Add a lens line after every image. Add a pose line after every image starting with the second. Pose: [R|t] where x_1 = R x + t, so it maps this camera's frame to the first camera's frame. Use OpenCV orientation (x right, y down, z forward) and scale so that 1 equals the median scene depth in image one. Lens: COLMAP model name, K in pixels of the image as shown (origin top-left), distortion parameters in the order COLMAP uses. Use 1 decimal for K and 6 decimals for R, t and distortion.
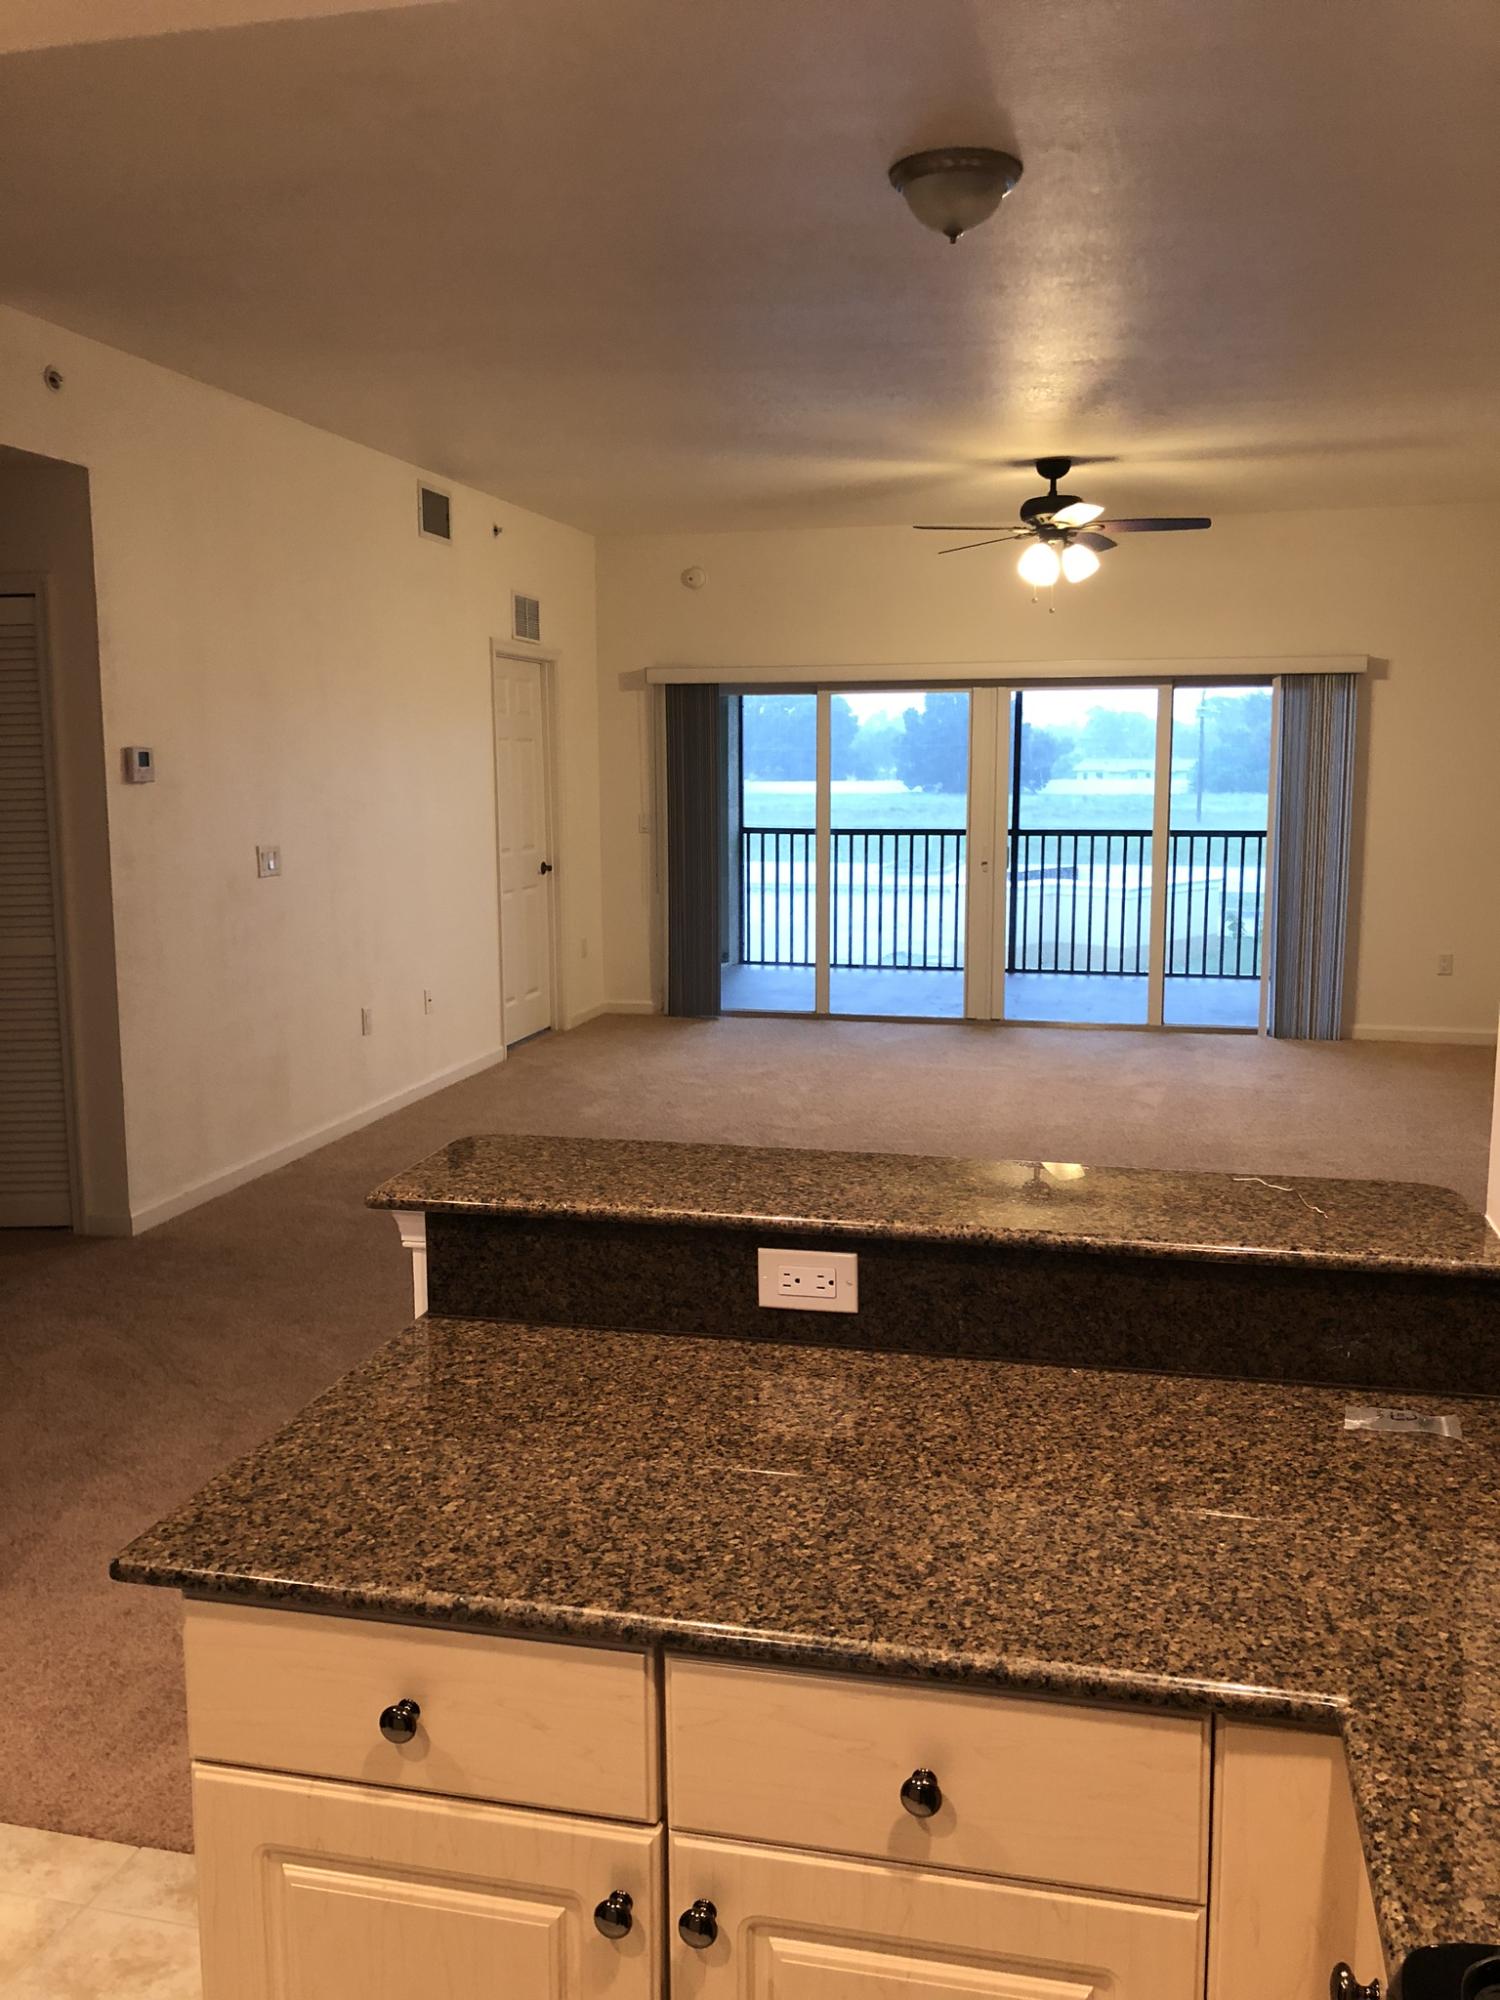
lens RADIAL K [[1638.9, 0, 752.9], [0, 1638.9, 997.2], [0, 0, 1]] dist [0.075759, 0.000117]
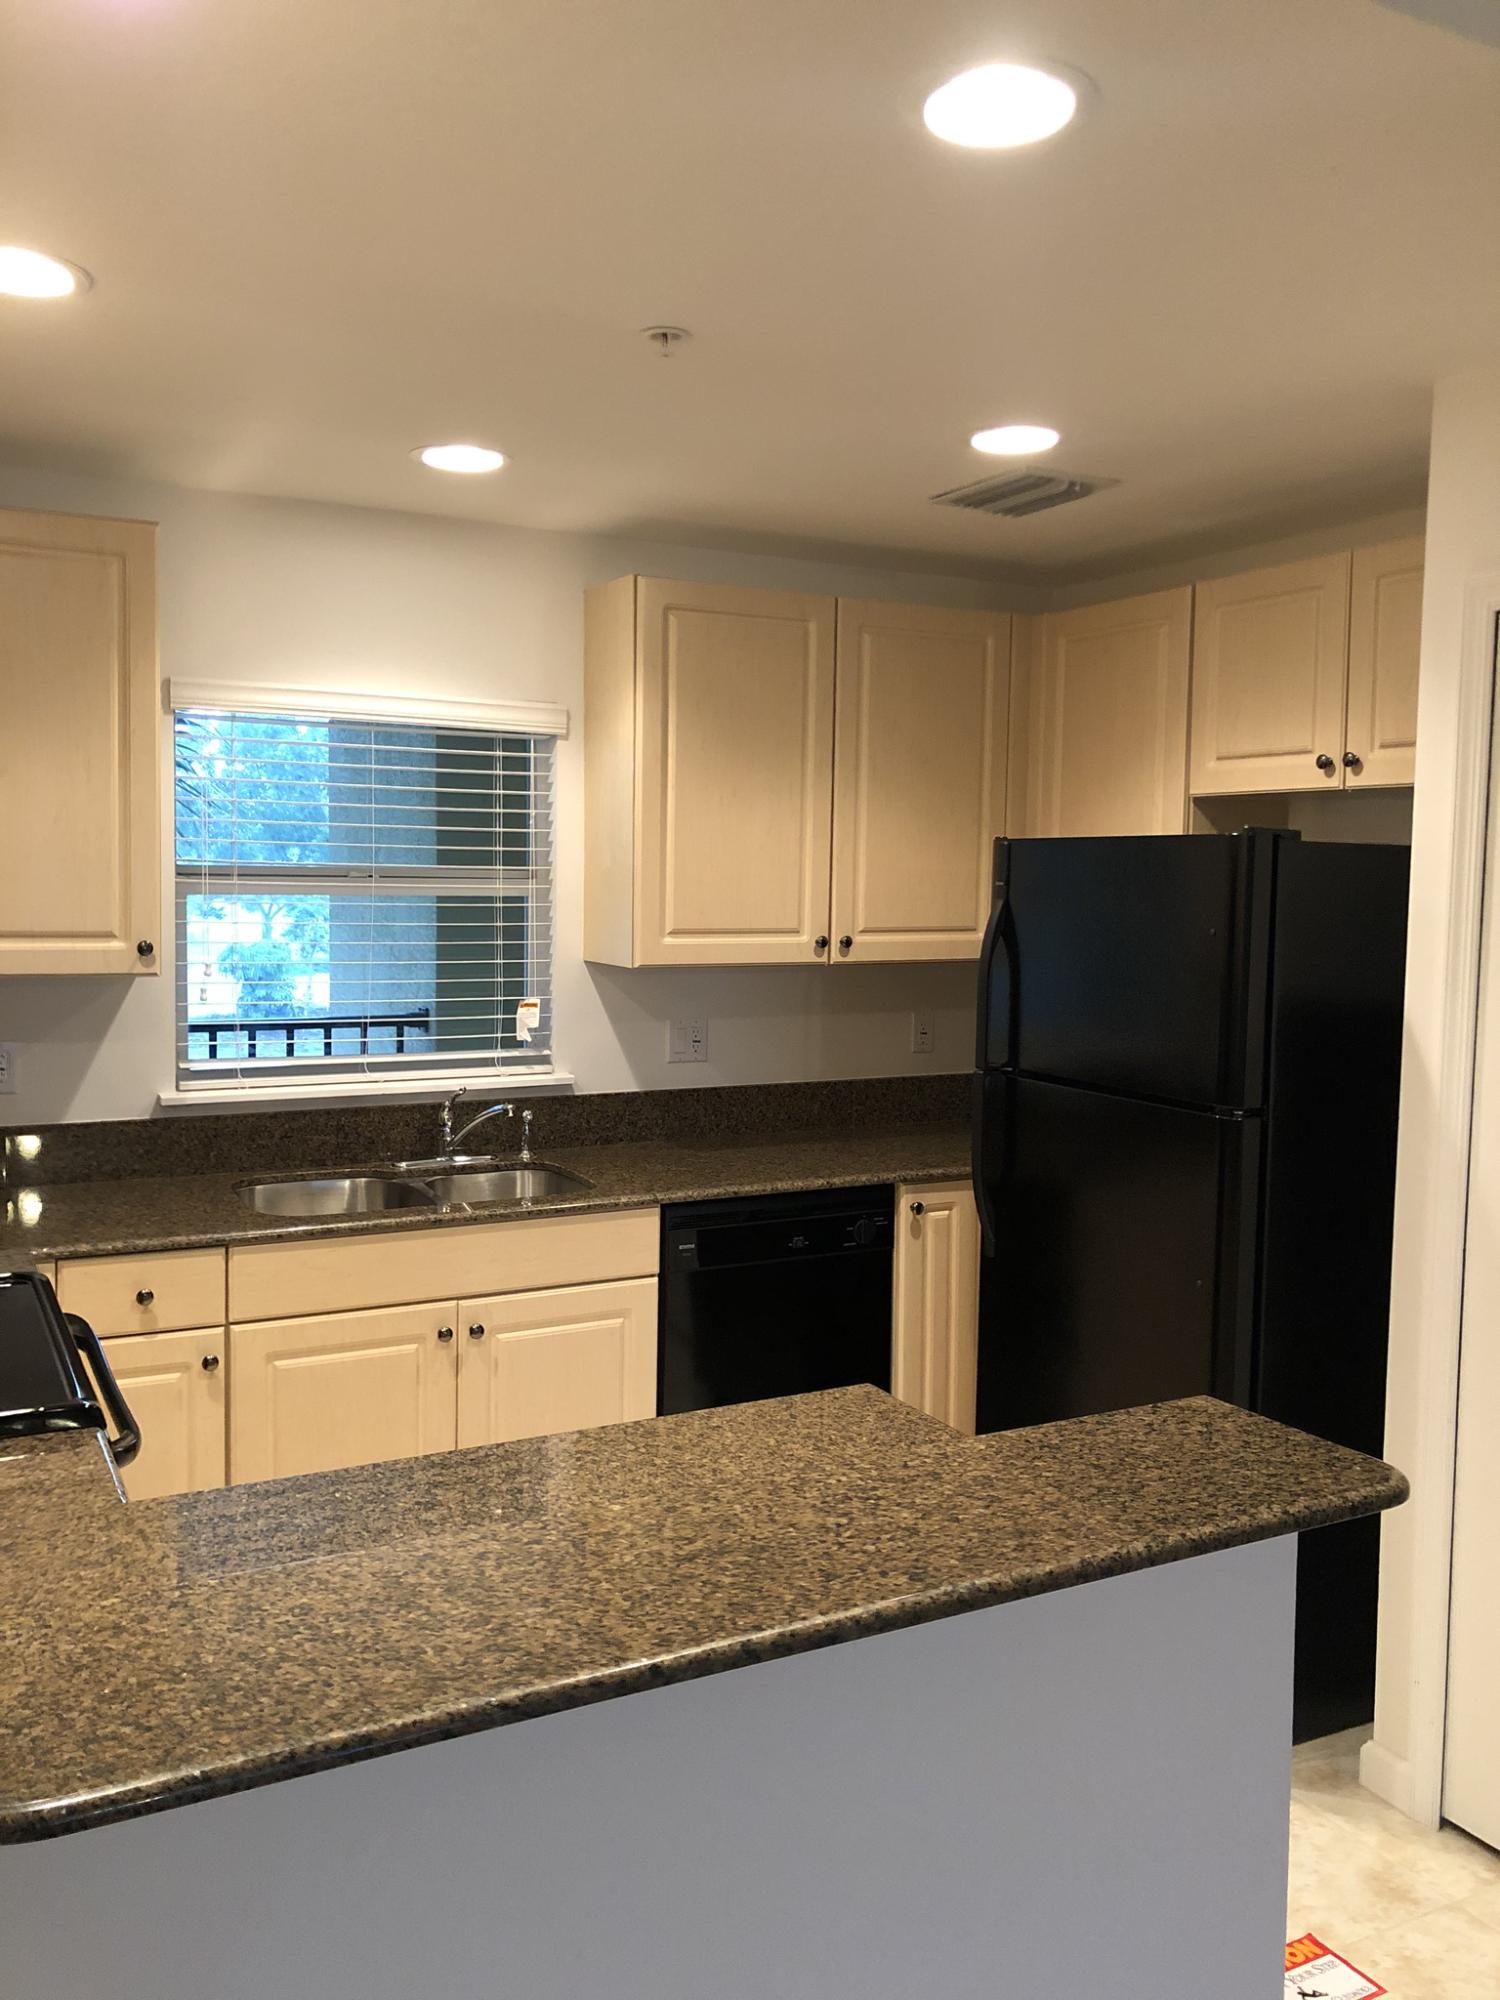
lens RADIAL K [[1638.9, 0, 752.0], [0, 1638.9, 994.5], [0, 0, 1]] dist [0.075759, 0.000117]
pose [[-0.749819, 0.042090, -0.660303, 0.793137], [-0.110902, 0.975860, 0.188142, -0.349220], [0.652283, 0.214302, -0.727050, 2.062968]]
